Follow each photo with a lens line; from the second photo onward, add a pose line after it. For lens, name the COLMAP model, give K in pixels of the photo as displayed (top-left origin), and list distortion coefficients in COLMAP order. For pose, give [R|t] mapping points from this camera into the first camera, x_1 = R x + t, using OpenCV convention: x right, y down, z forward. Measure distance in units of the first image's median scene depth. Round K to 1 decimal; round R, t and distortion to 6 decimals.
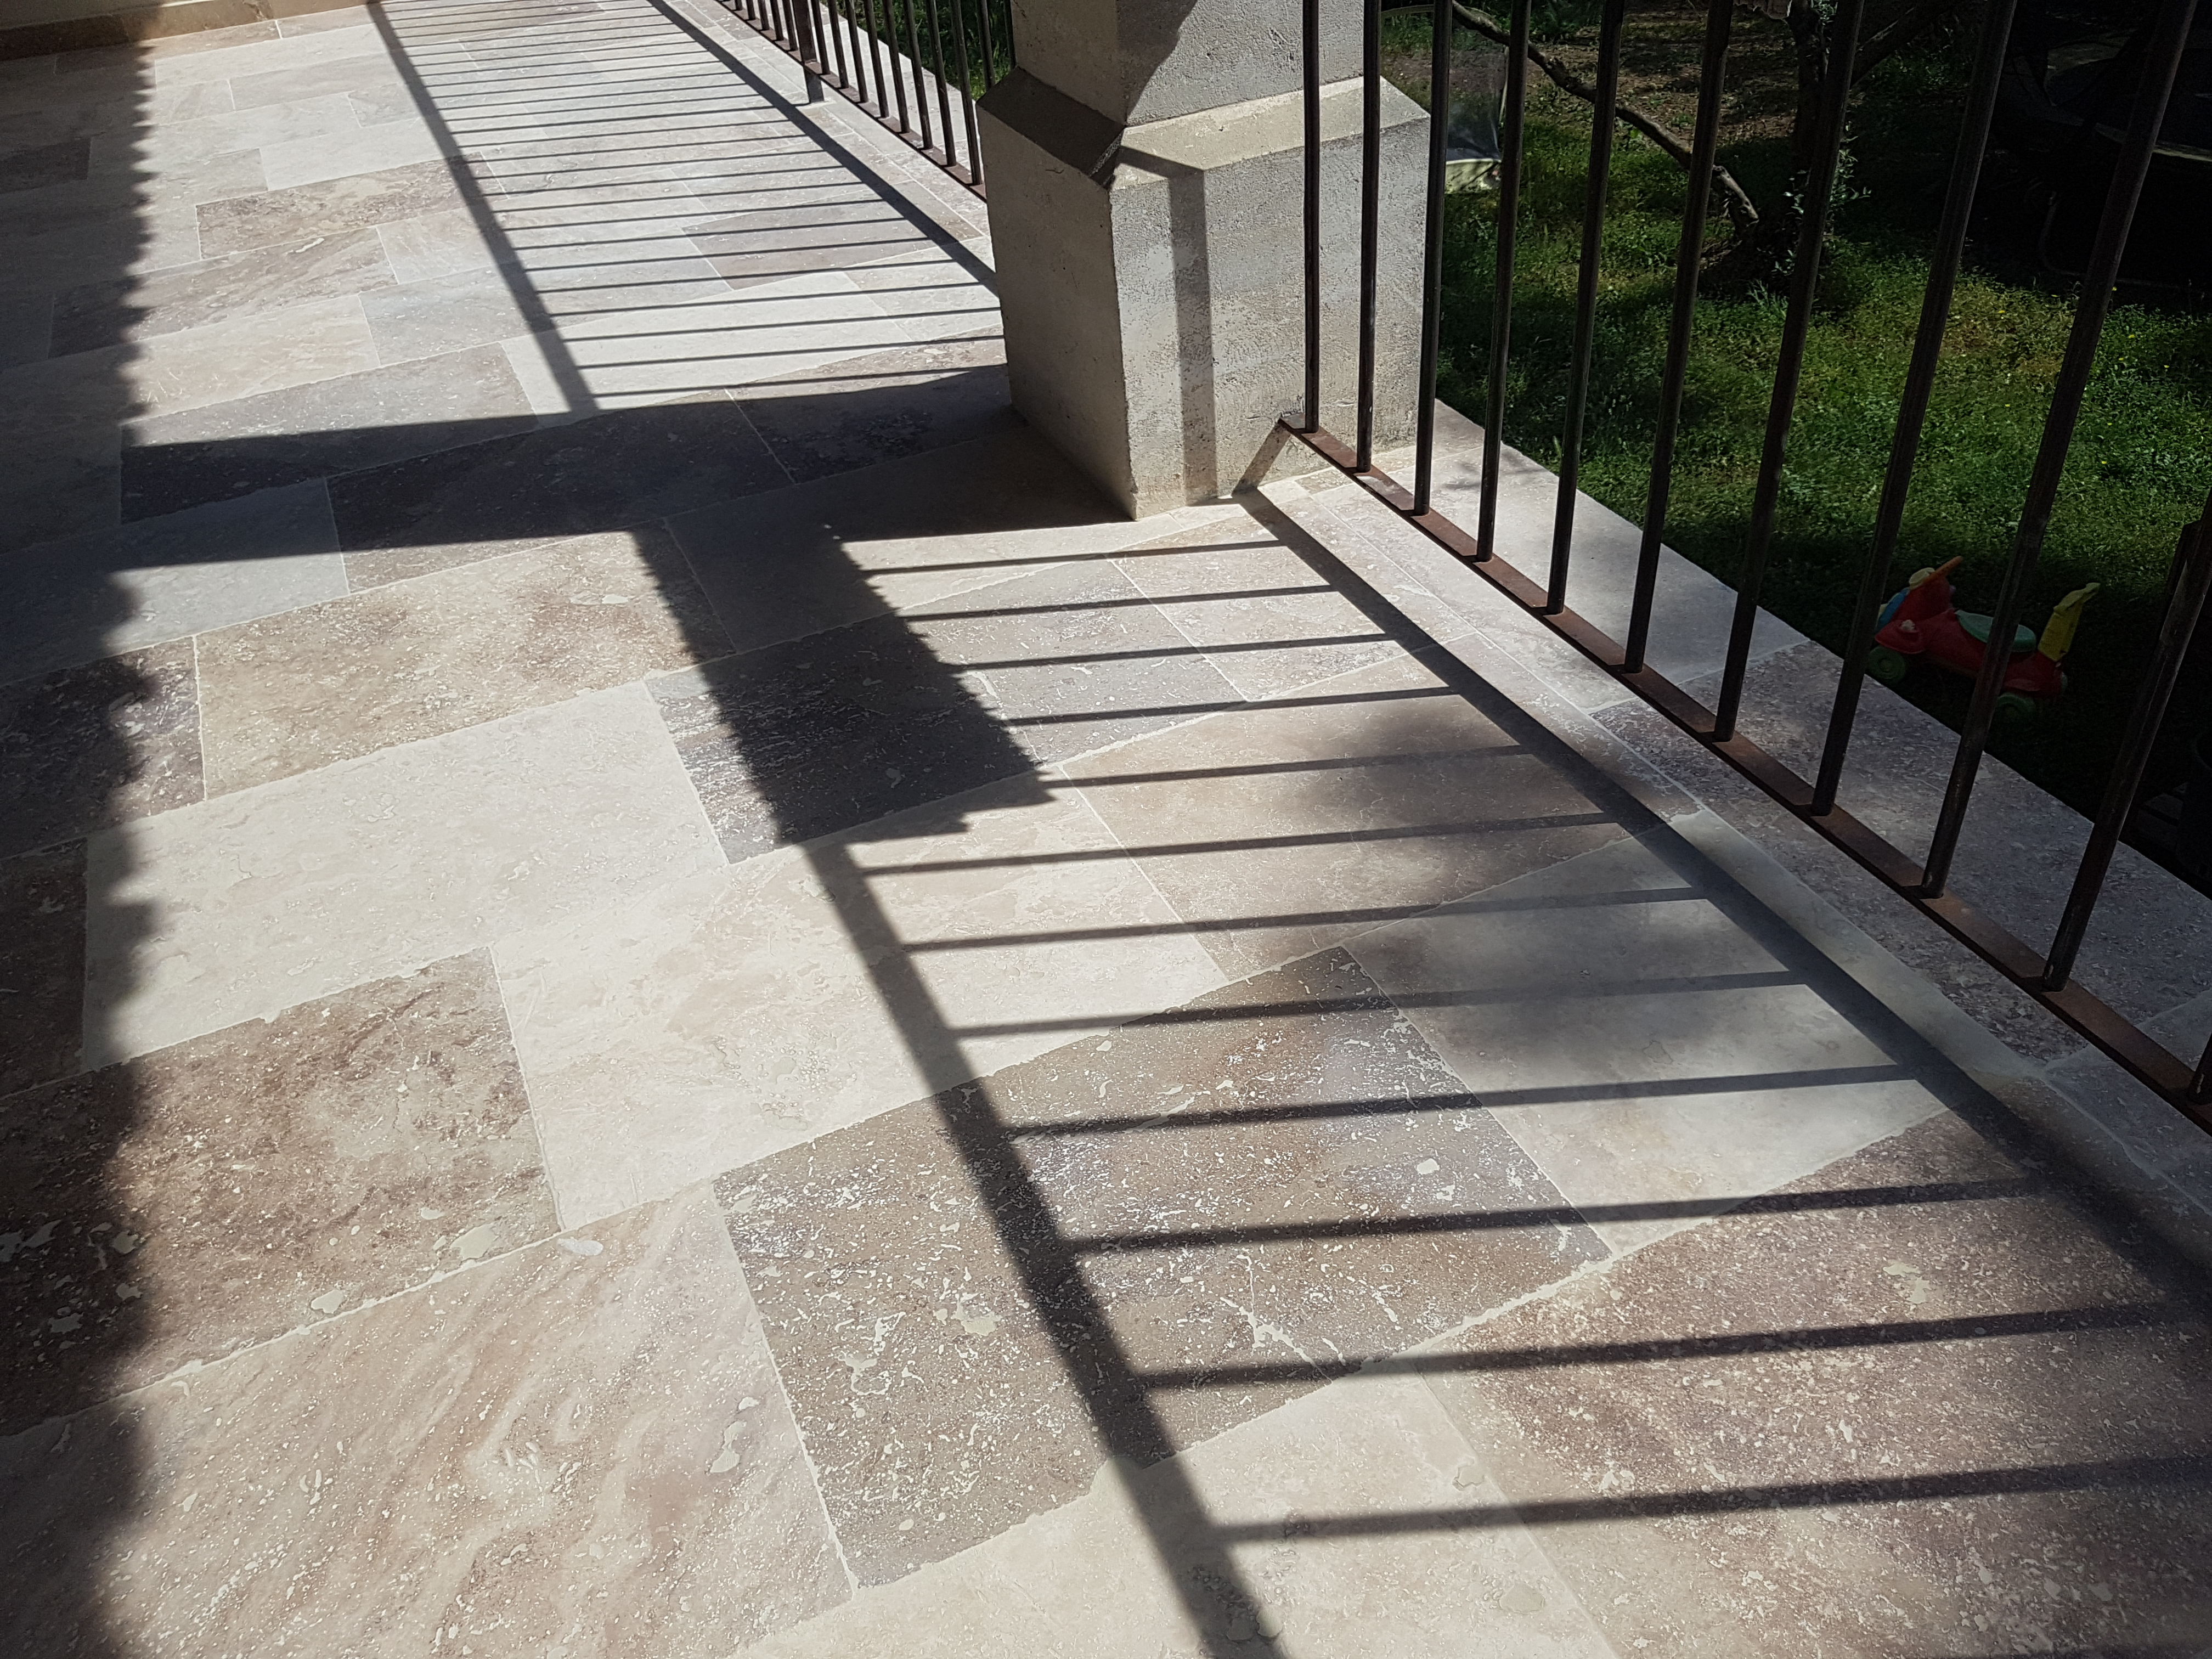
lens RADIAL K [[1767.5, 0, 1068.3], [0, 1767.5, 832.8], [0, 0, 1]] dist [0.065371, -0.117359]
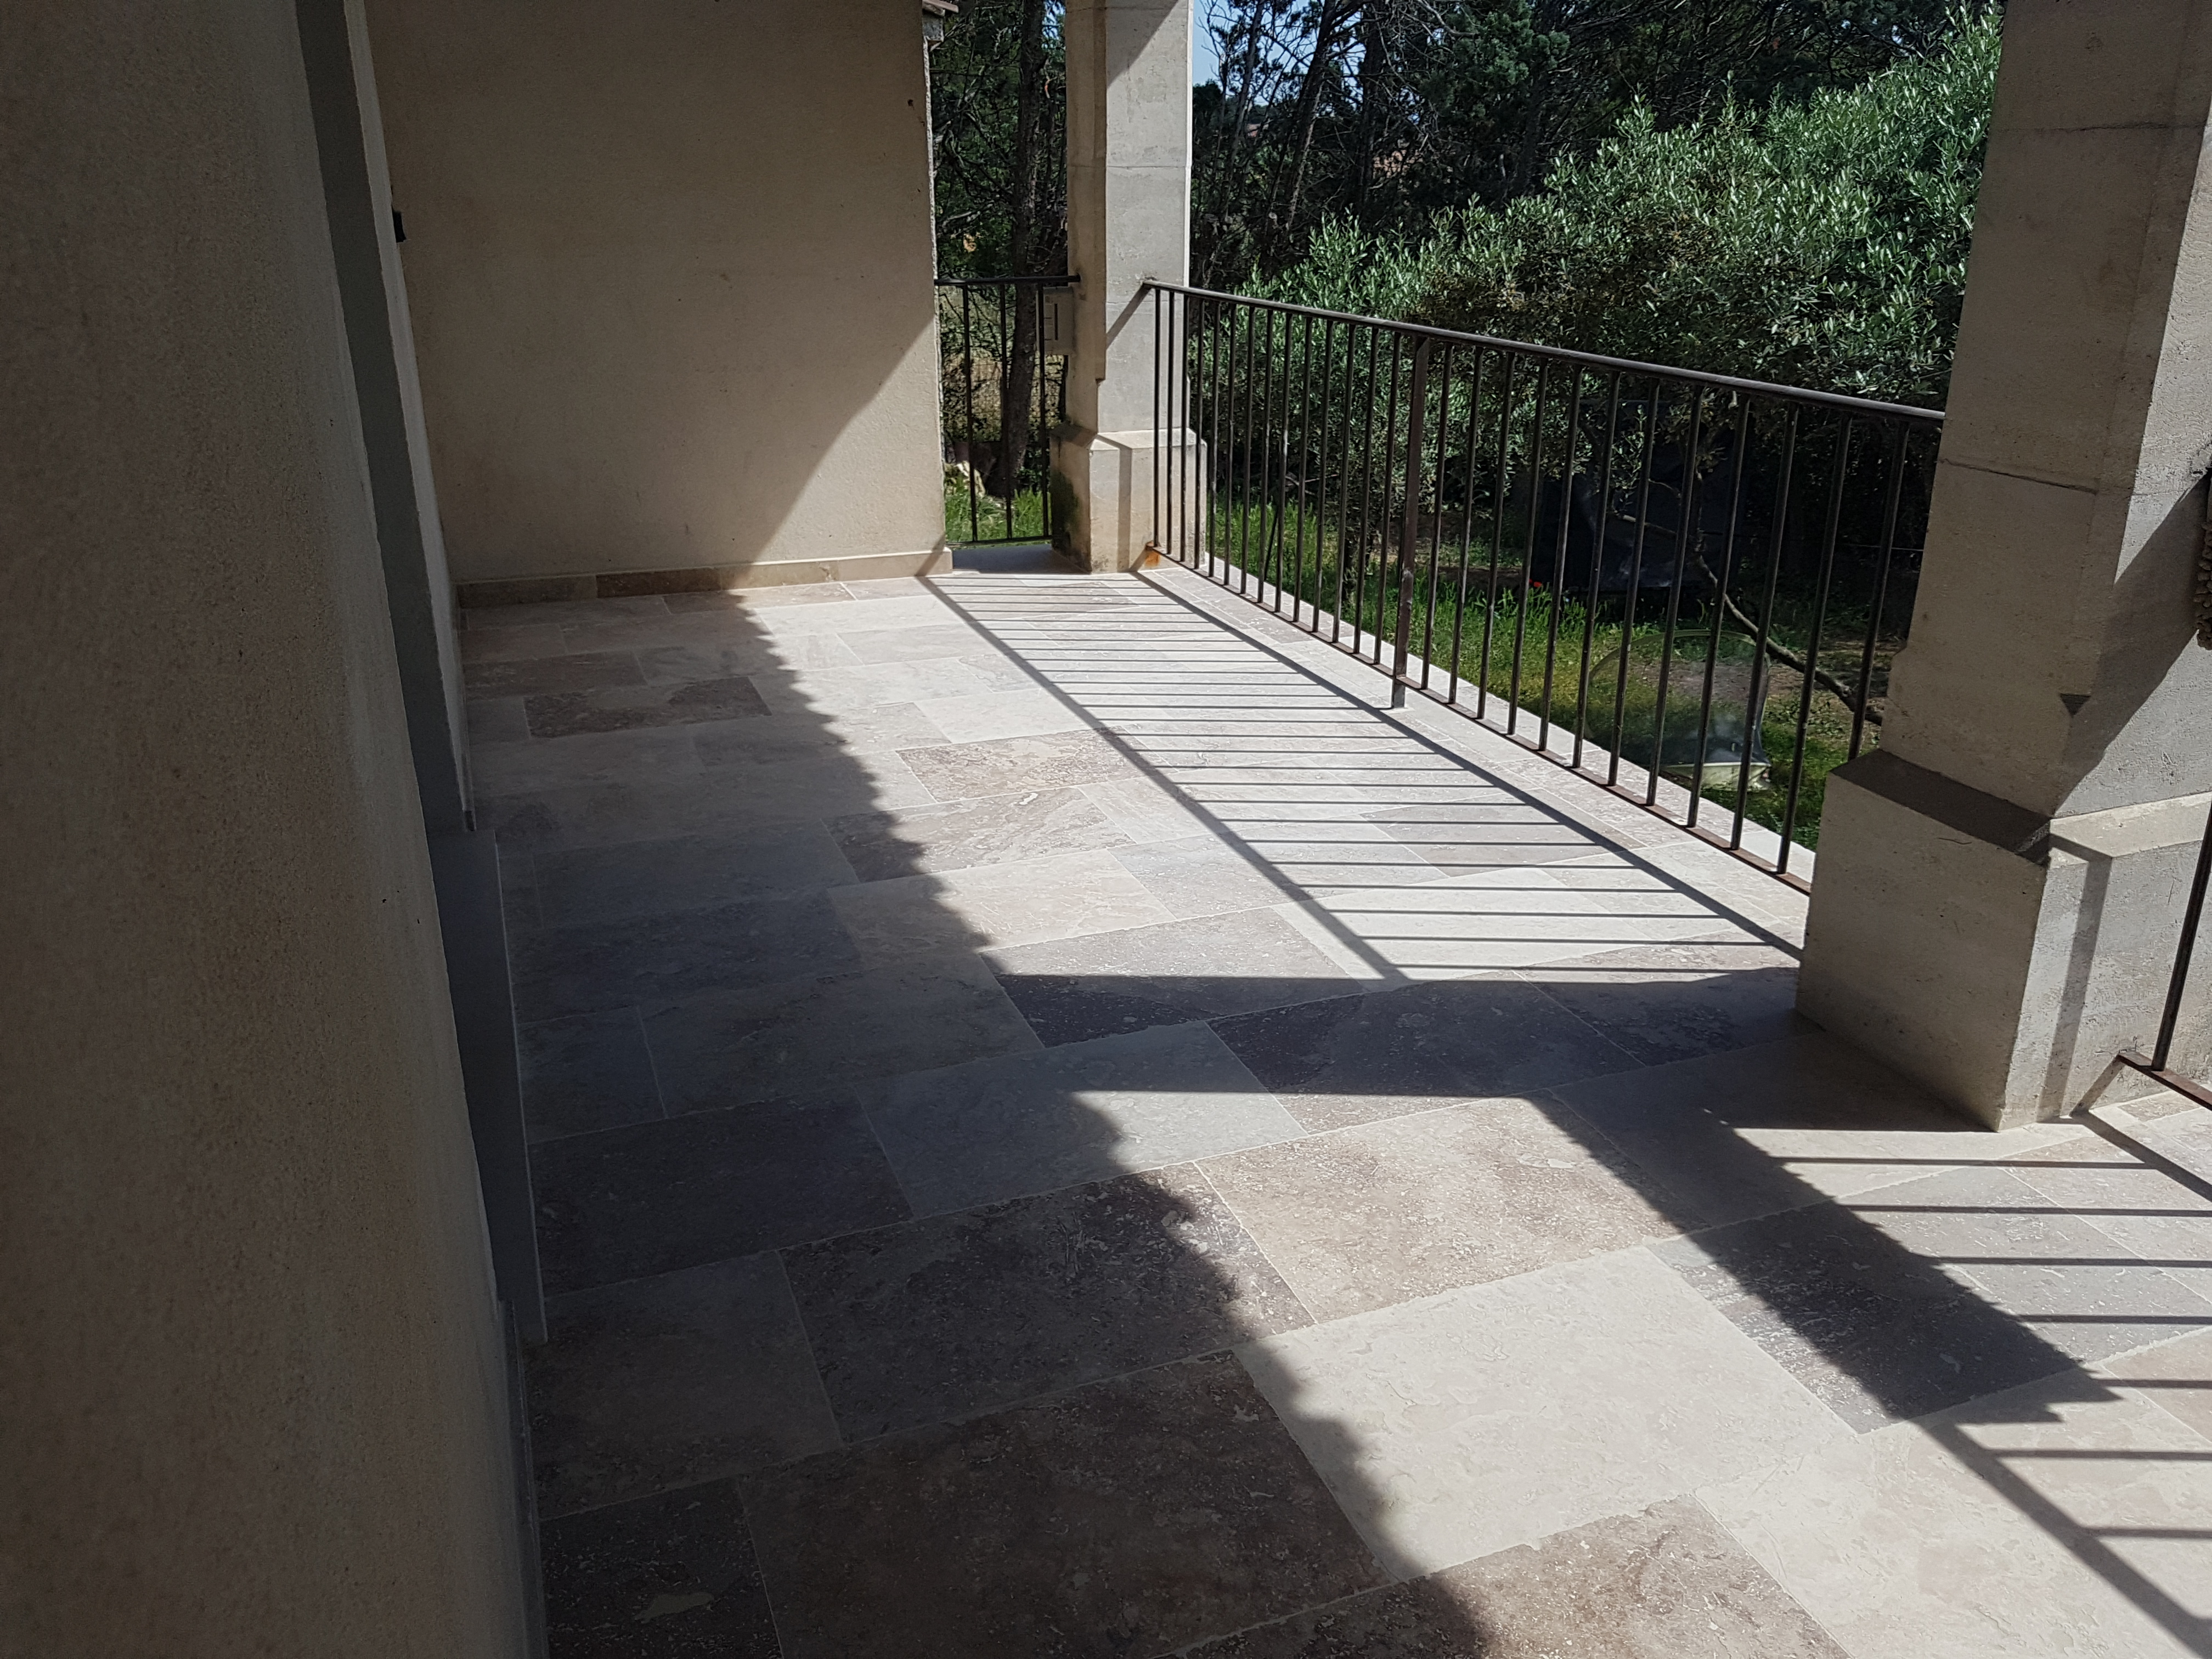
lens RADIAL K [[1767.5, 0, 1112.3], [0, 1767.5, 828.6], [0, 0, 1]] dist [0.065371, -0.117359]
pose [[0.995981, 0.087764, -0.017887, -0.524592], [-0.089264, 0.956141, -0.278975, 0.006529], [-0.007381, 0.279450, 0.960132, -0.146226]]
